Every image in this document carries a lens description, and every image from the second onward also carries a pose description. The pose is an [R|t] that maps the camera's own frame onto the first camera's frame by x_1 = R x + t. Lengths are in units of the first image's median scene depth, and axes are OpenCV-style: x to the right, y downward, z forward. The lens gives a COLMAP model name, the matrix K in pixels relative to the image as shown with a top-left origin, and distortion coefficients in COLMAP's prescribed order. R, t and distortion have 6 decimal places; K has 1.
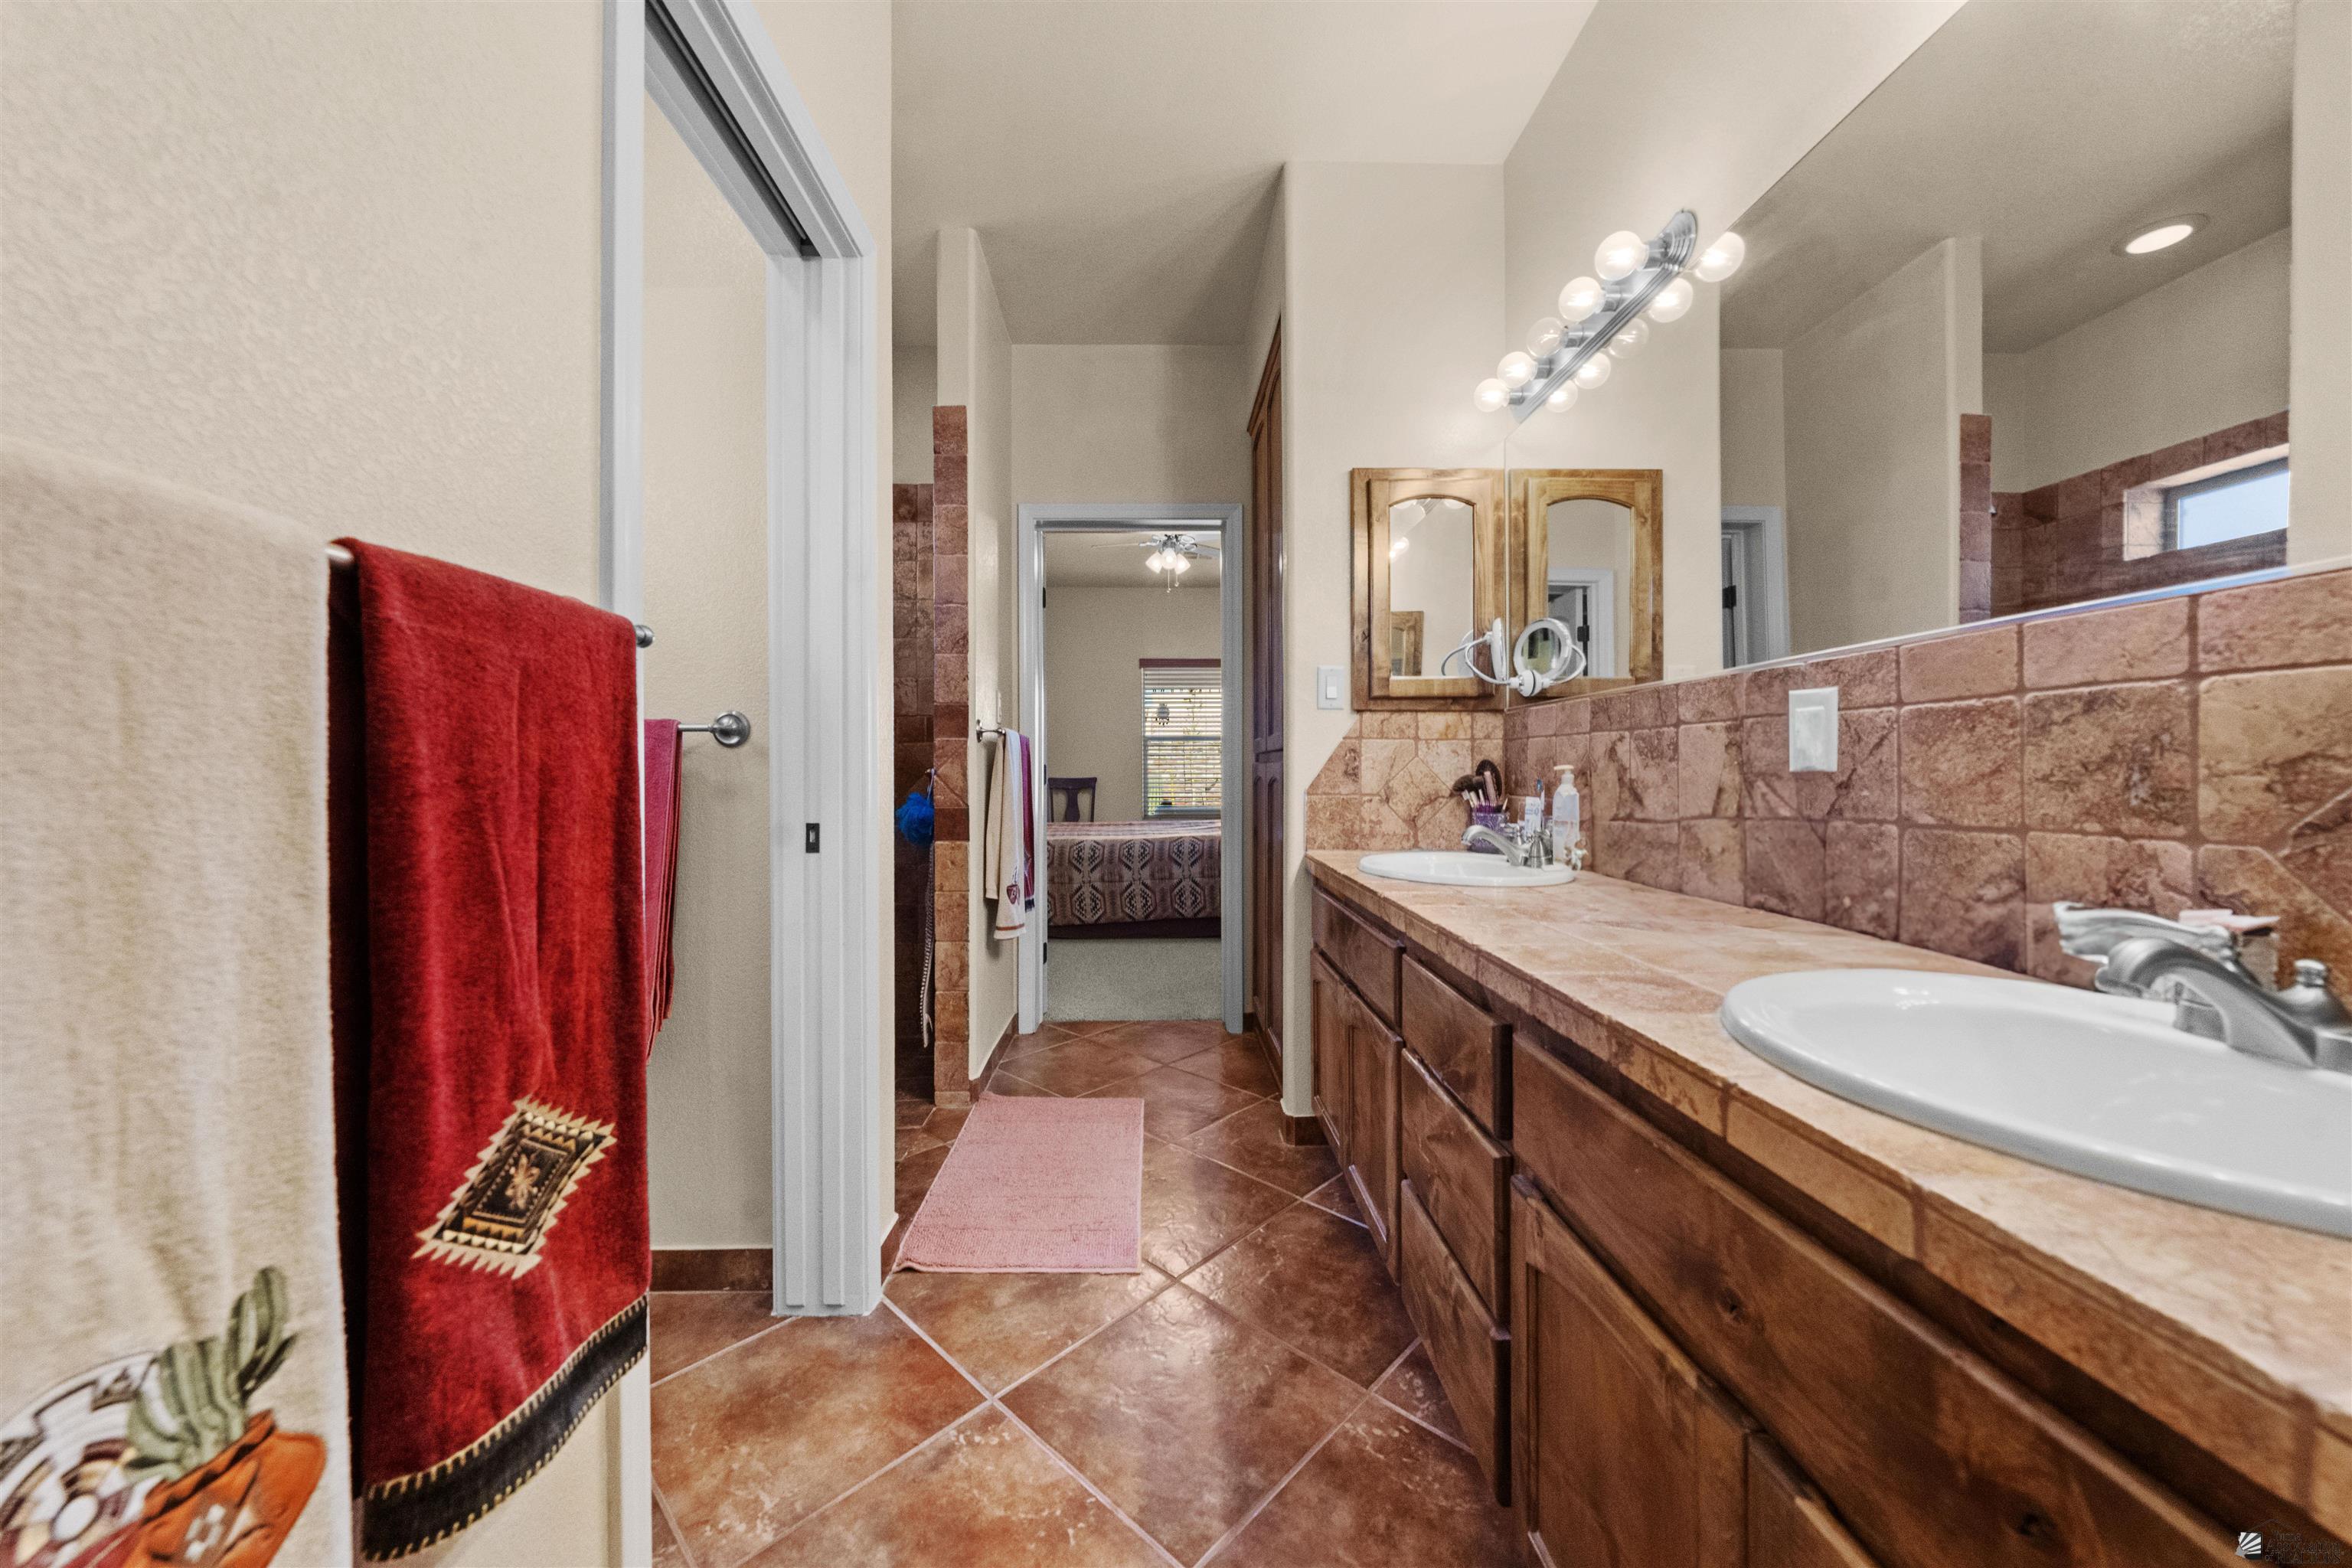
lens RADIAL K [[836.9, 0, 1163.8], [0, 836.9, 730.2], [0, 0, 1]] dist [-0.000856, -0.000007]
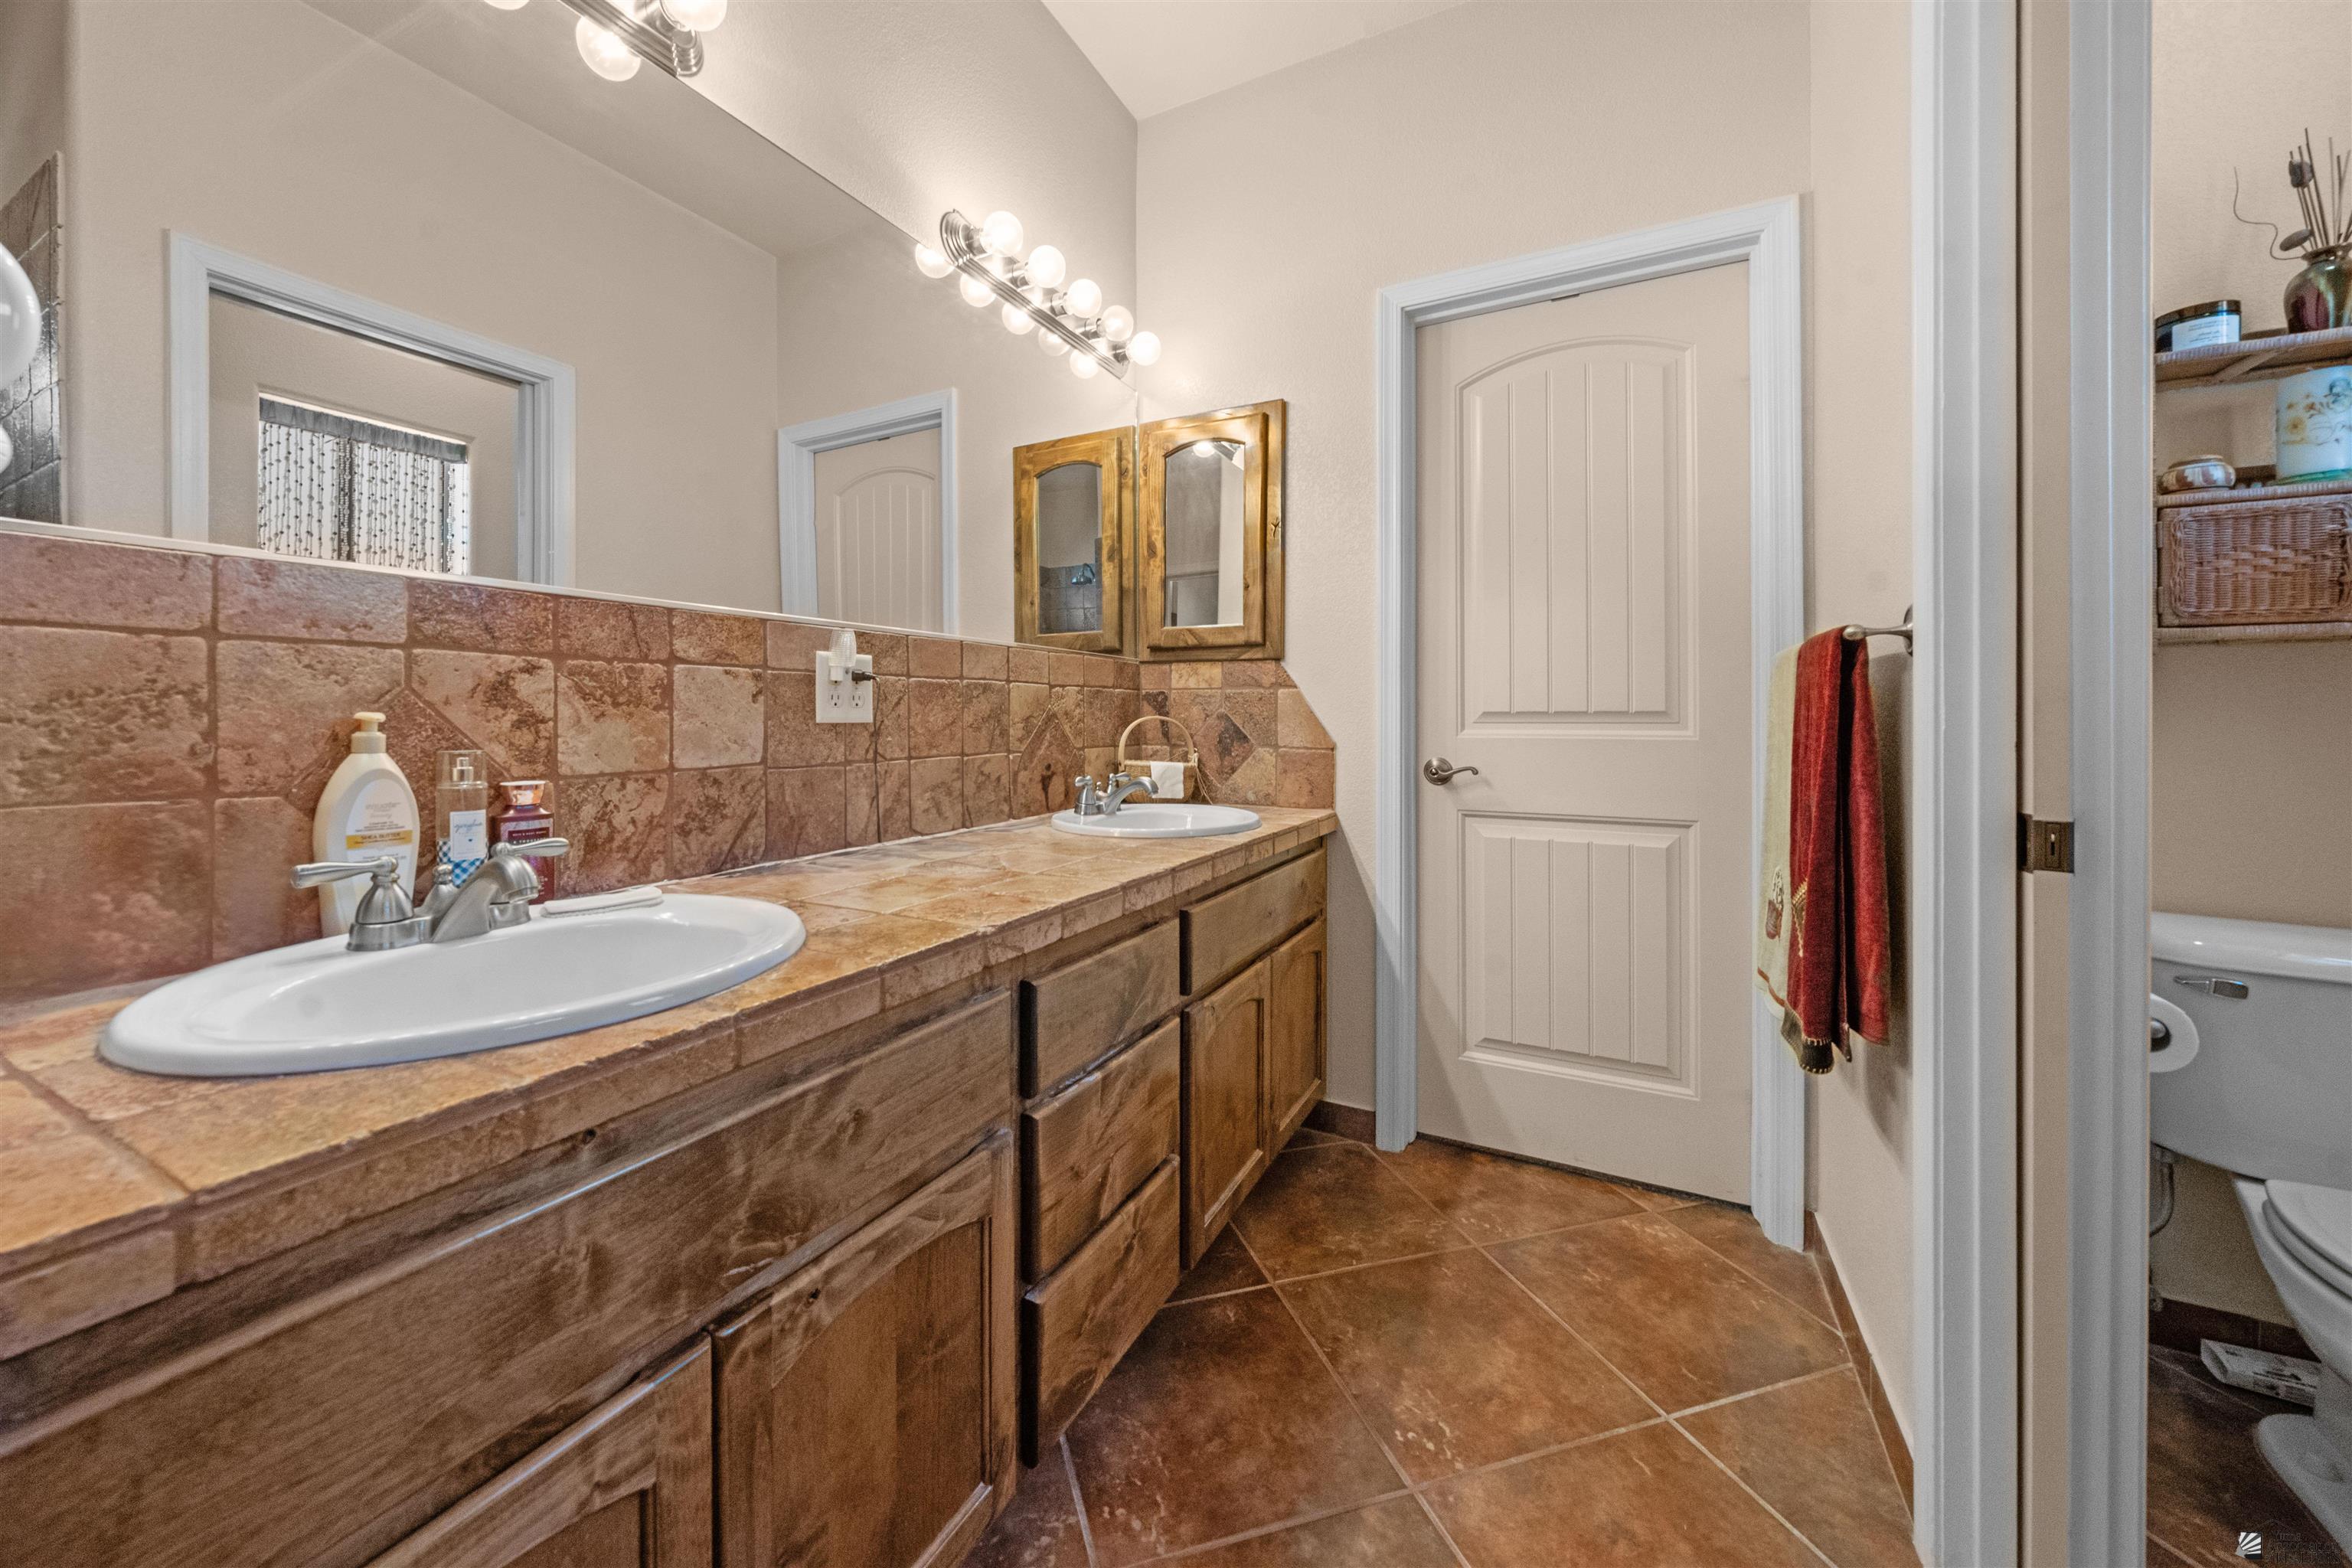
lens RADIAL K [[836.9, 0, 1163.8], [0, 836.9, 730.2], [0, 0, 1]] dist [-0.000856, -0.000007]
pose [[-0.881243, 0.003030, 0.472654, -0.158549], [-0.014670, 0.999322, -0.033758, 0.088311], [-0.472436, -0.036683, -0.880601, 1.741149]]
